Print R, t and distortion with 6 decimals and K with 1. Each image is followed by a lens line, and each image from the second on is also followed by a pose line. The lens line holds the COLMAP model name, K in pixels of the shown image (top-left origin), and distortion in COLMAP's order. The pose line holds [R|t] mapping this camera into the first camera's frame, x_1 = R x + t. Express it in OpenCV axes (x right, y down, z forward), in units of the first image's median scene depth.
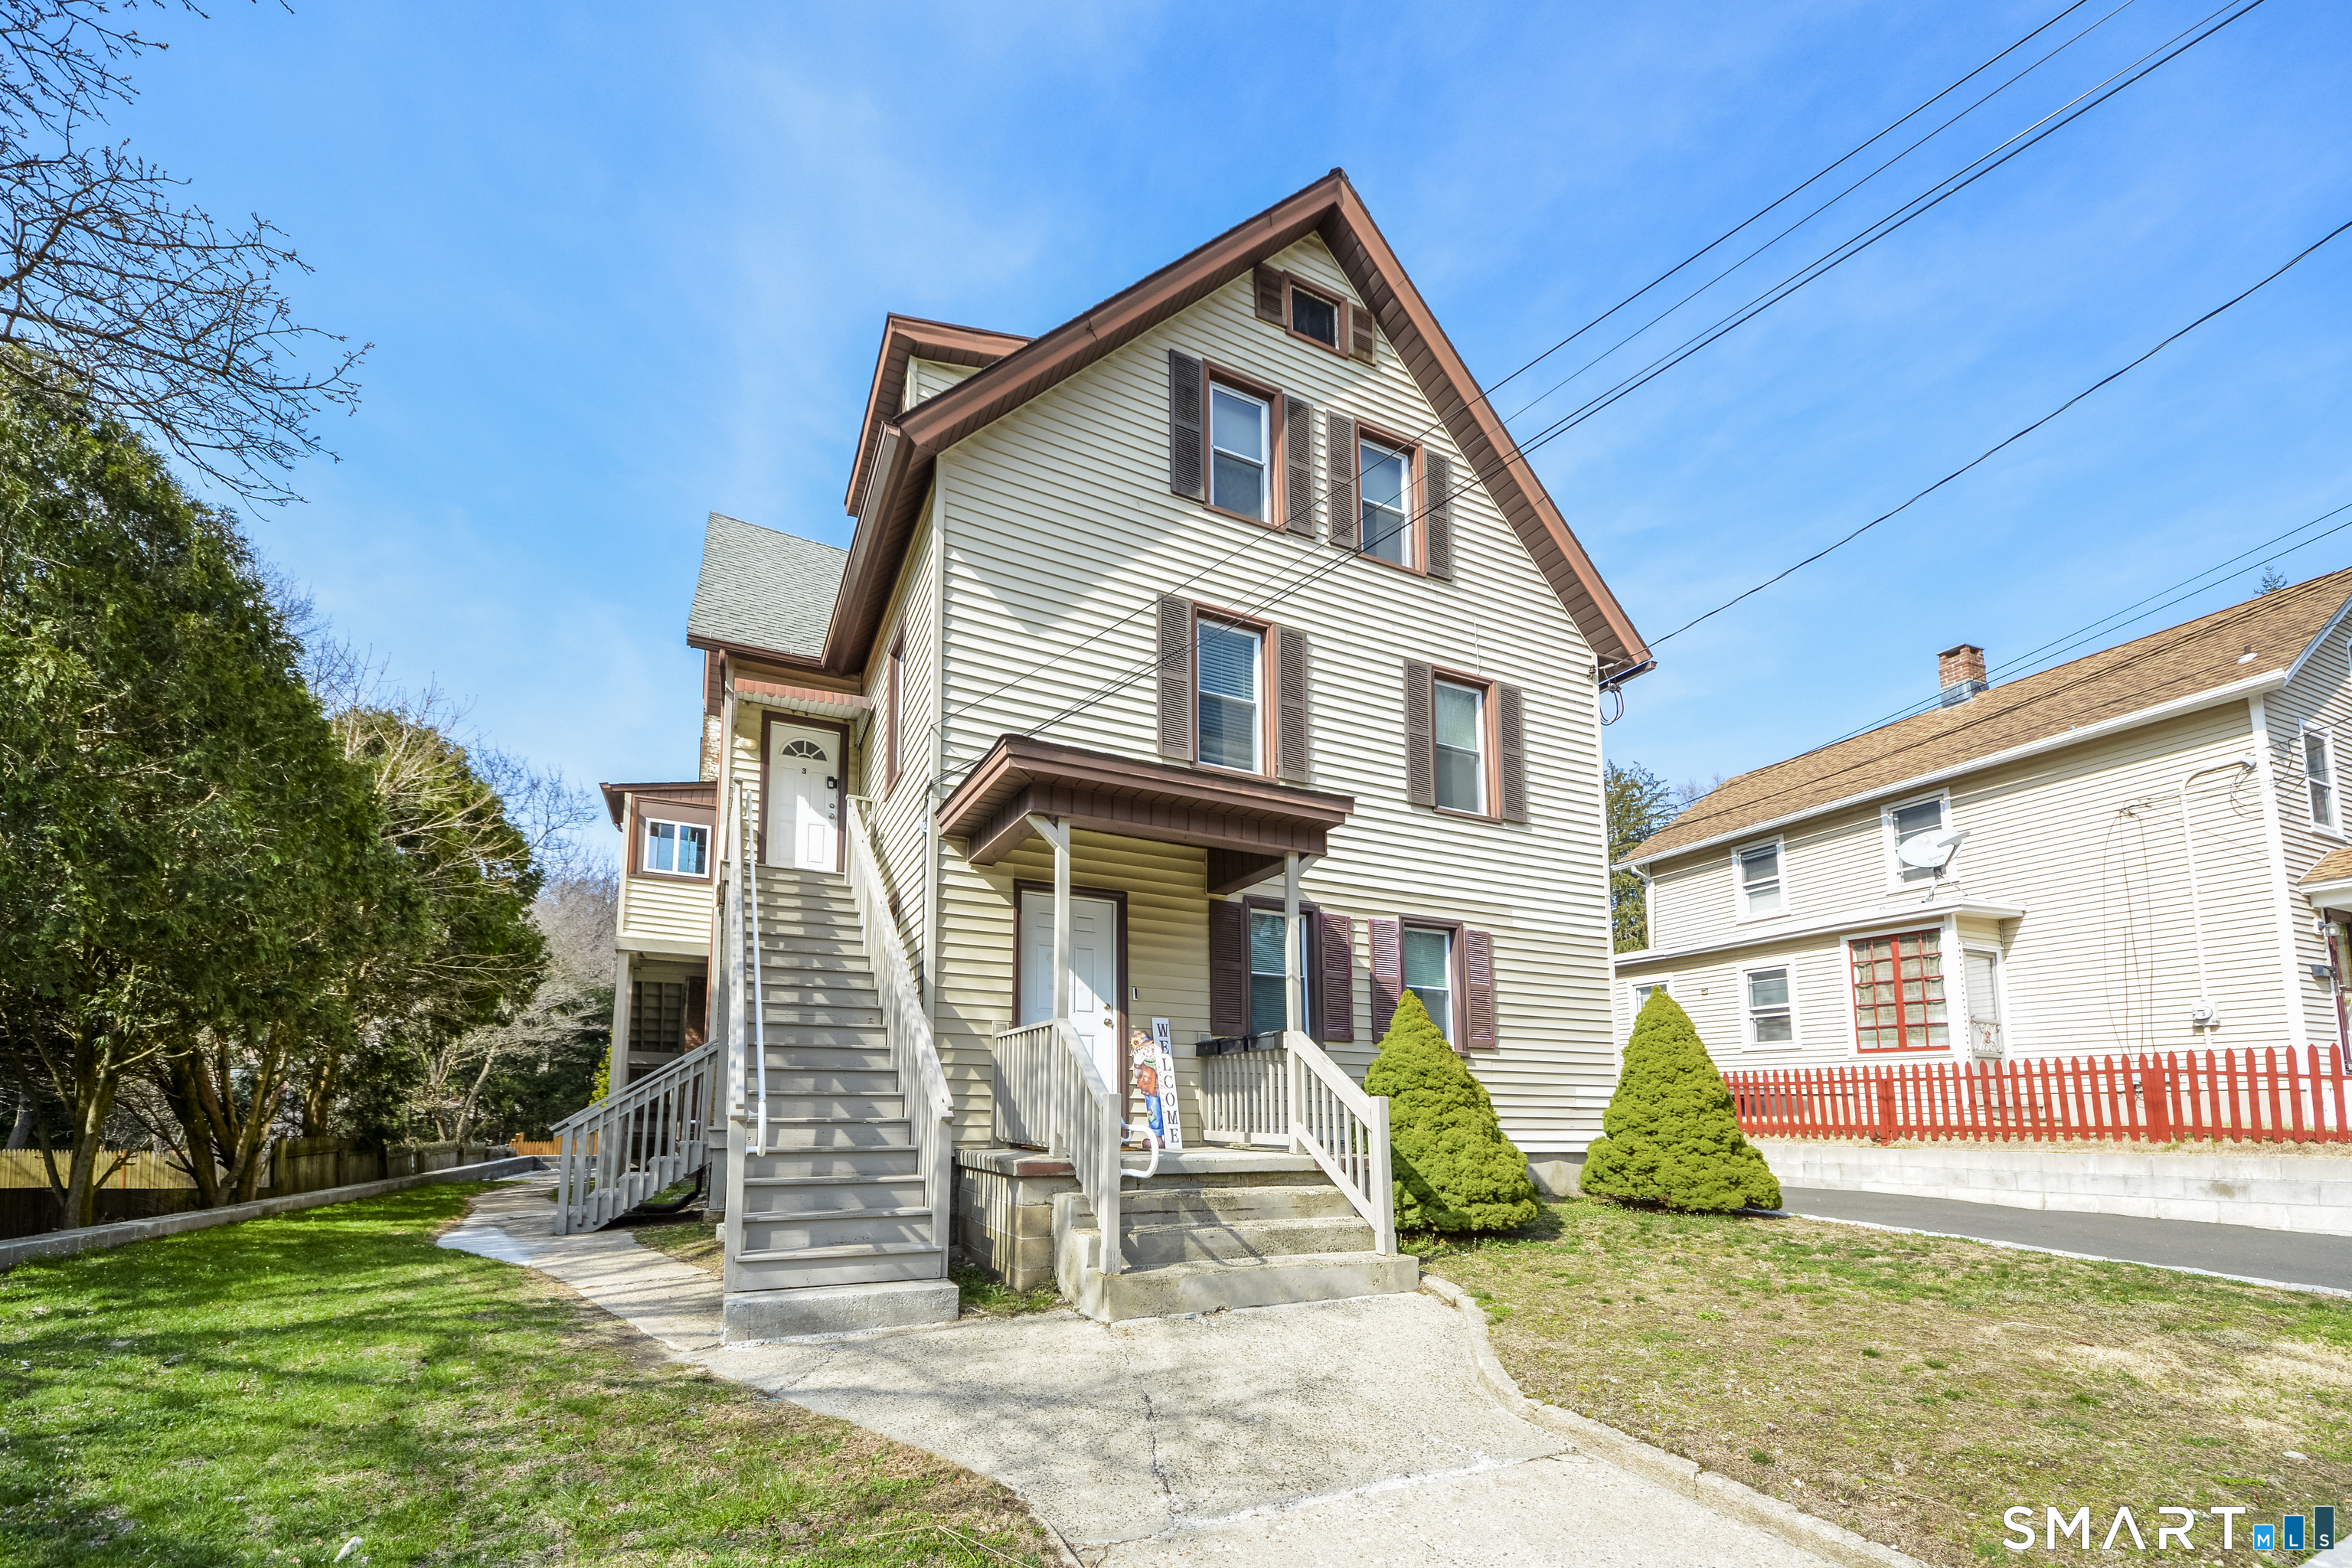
lens RADIAL K [[919.3, 0, 1162.6], [0, 919.3, 968.2], [0, 0, 1]] dist [0.010850, -0.004011]
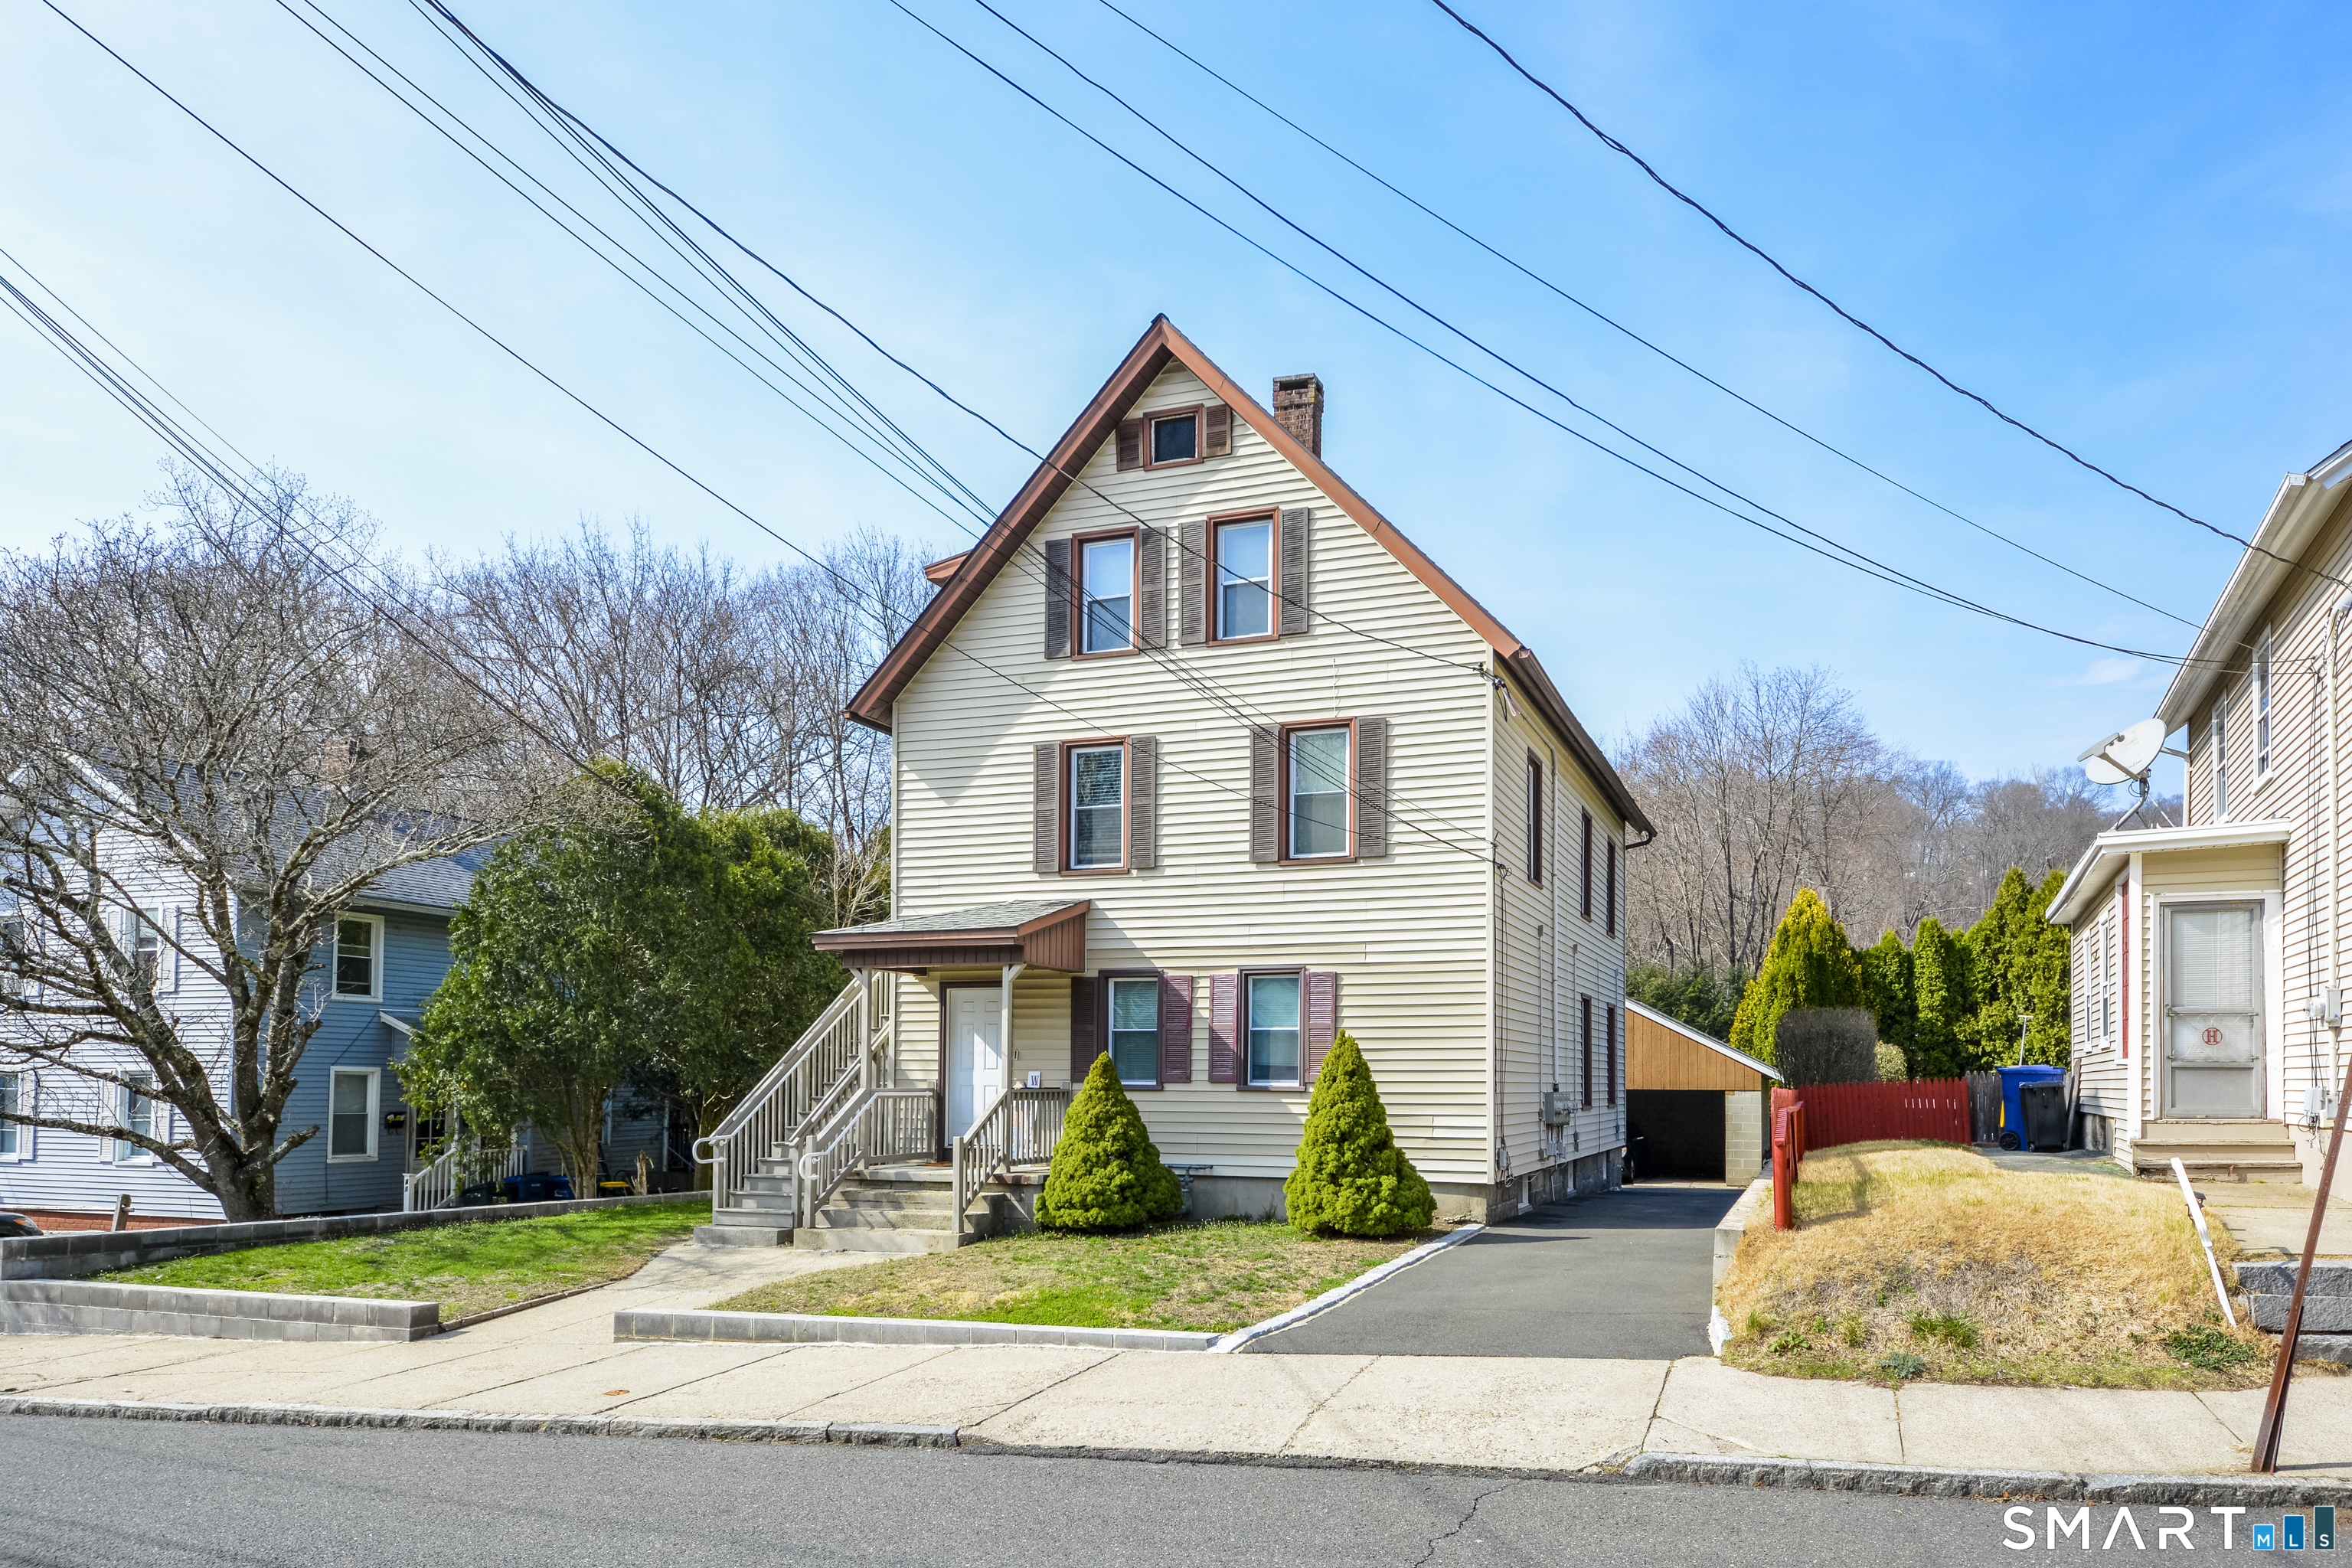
lens RADIAL K [[1543.9, 0, 1287.6], [0, 1543.9, 865.1], [0, 0, 1]] dist [0.039015, -0.015737]
pose [[0.710451, -0.105005, -0.695868, 1.587528], [0.115796, 0.992771, -0.031584, -0.112032], [0.694154, -0.058140, 0.717475, -0.309098]]
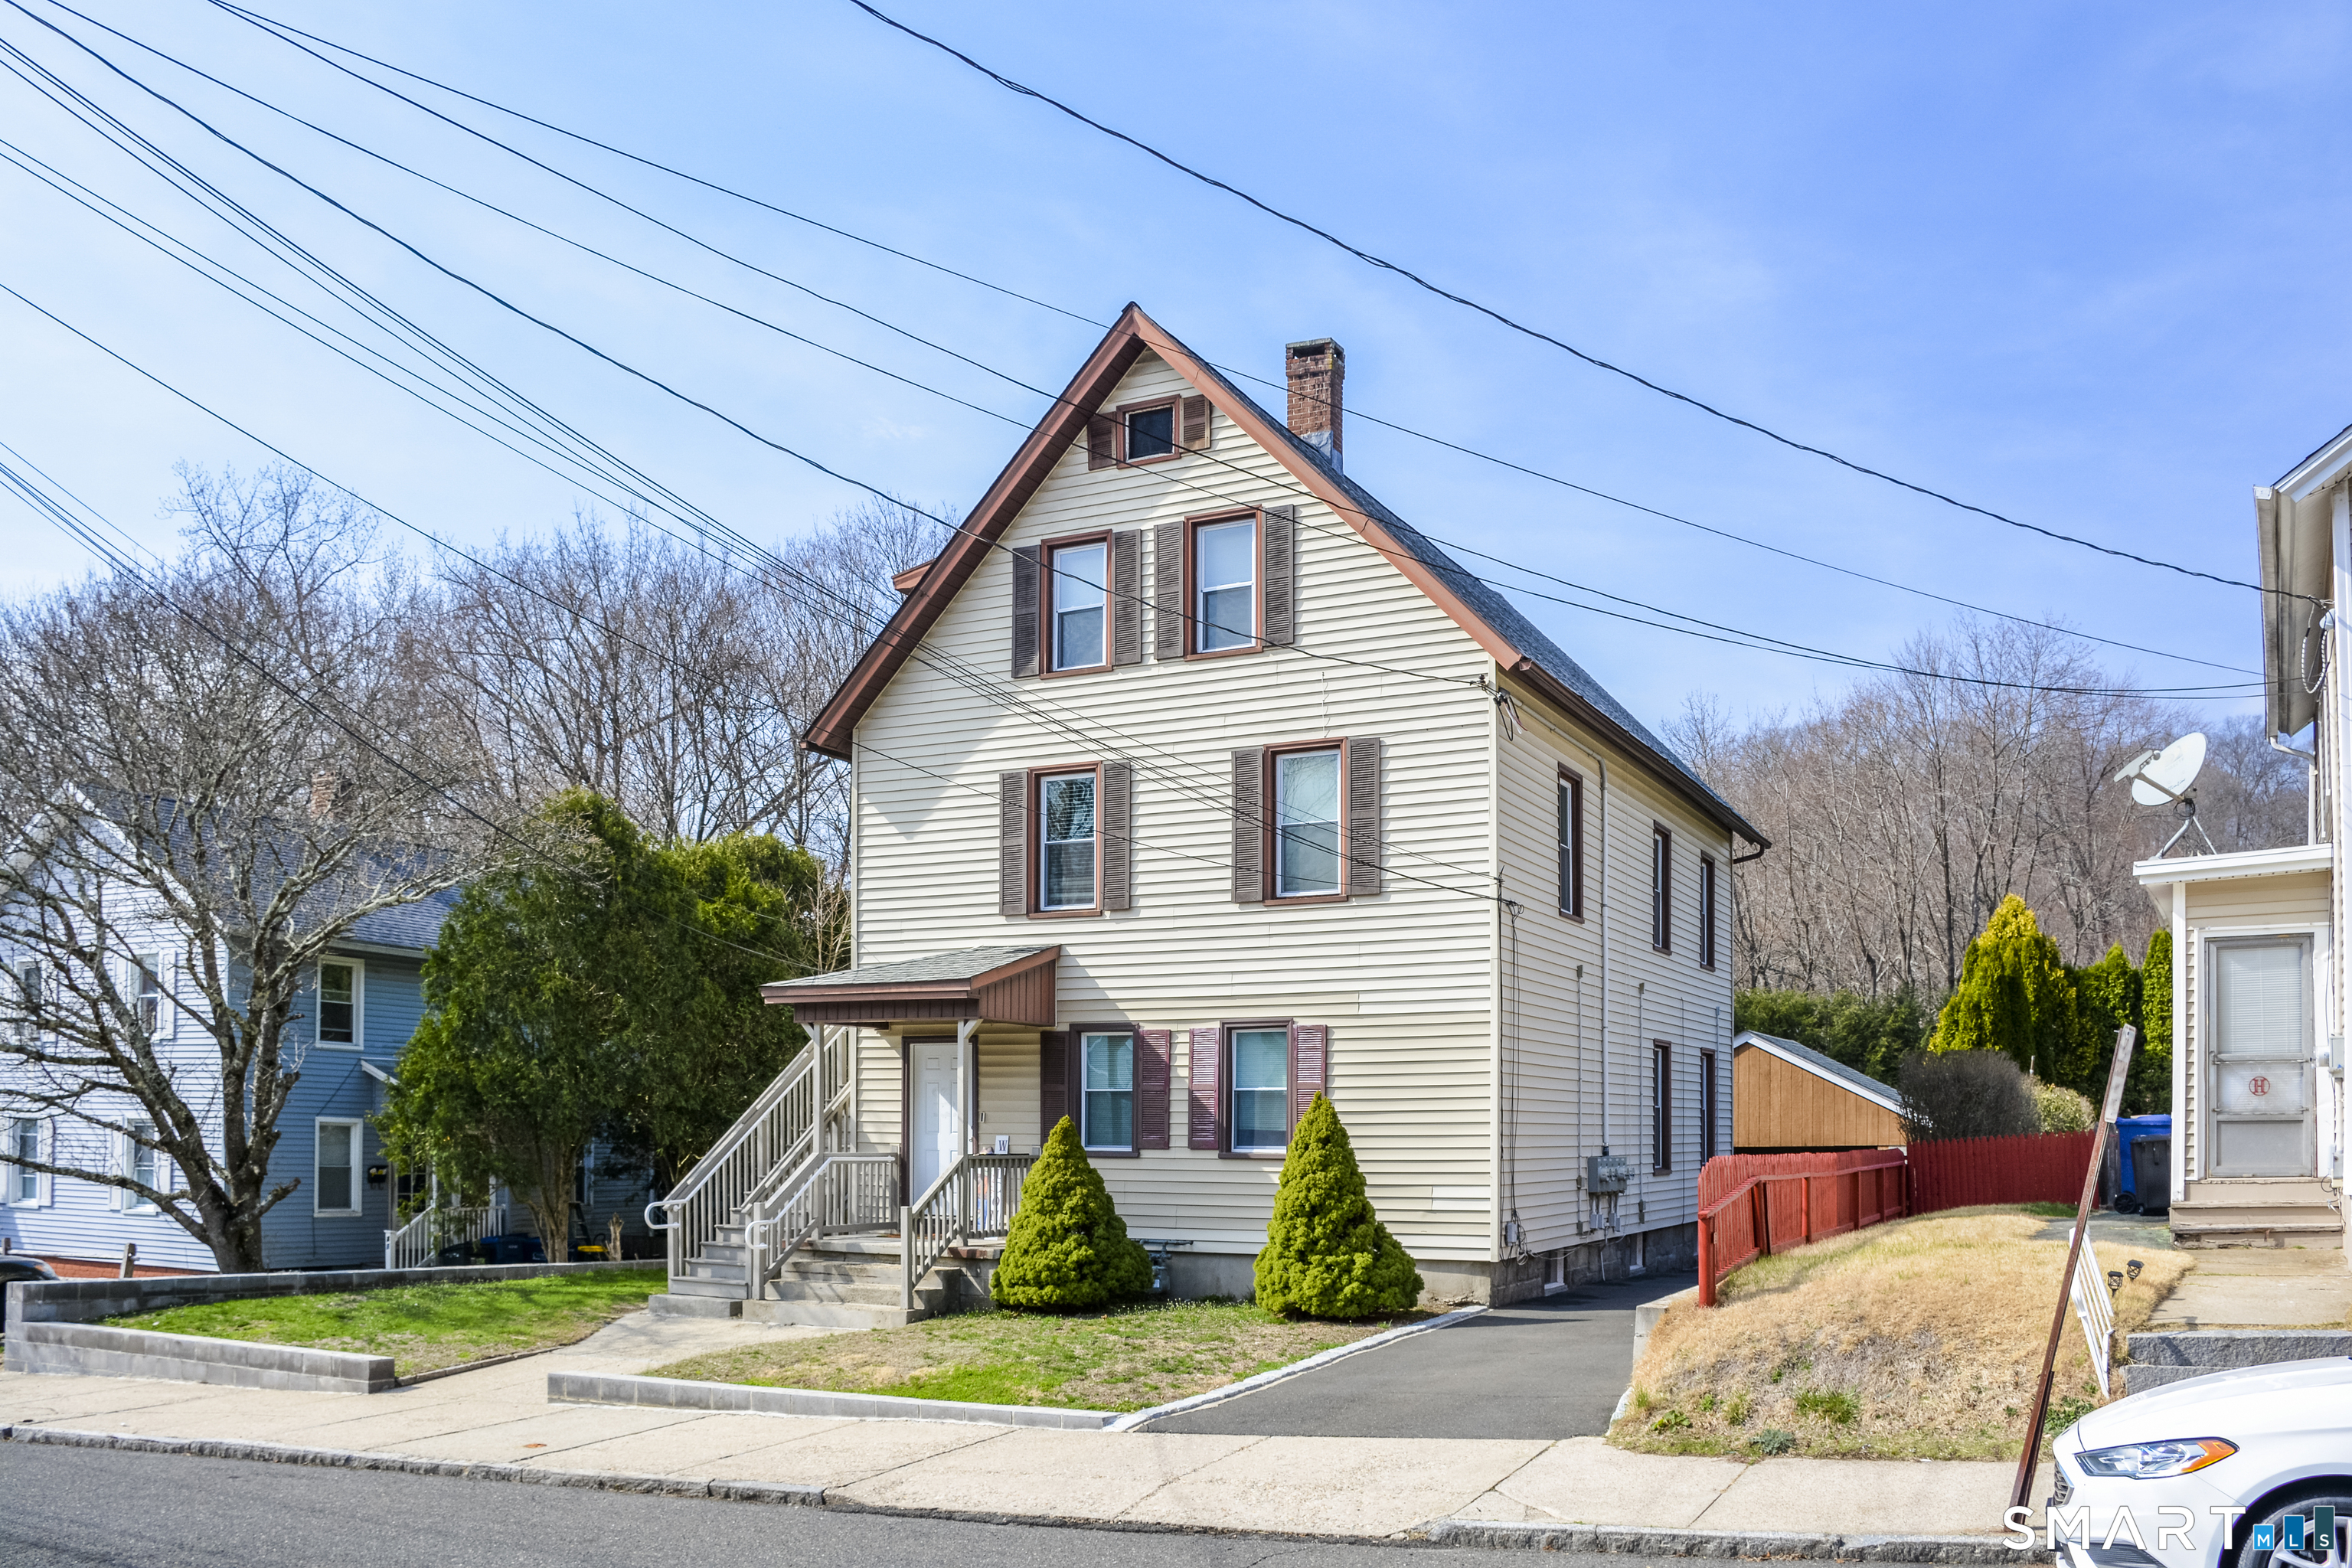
lens RADIAL K [[1930.2, 0, 1203.1], [0, 1930.2, 786.8], [0, 0, 1]] dist [-0.149262, 0.111284]
pose [[0.620085, -0.148200, -0.770409, 1.854895], [0.127431, 0.987981, -0.087488, -0.124460], [0.774116, -0.043924, 0.631518, -0.331288]]
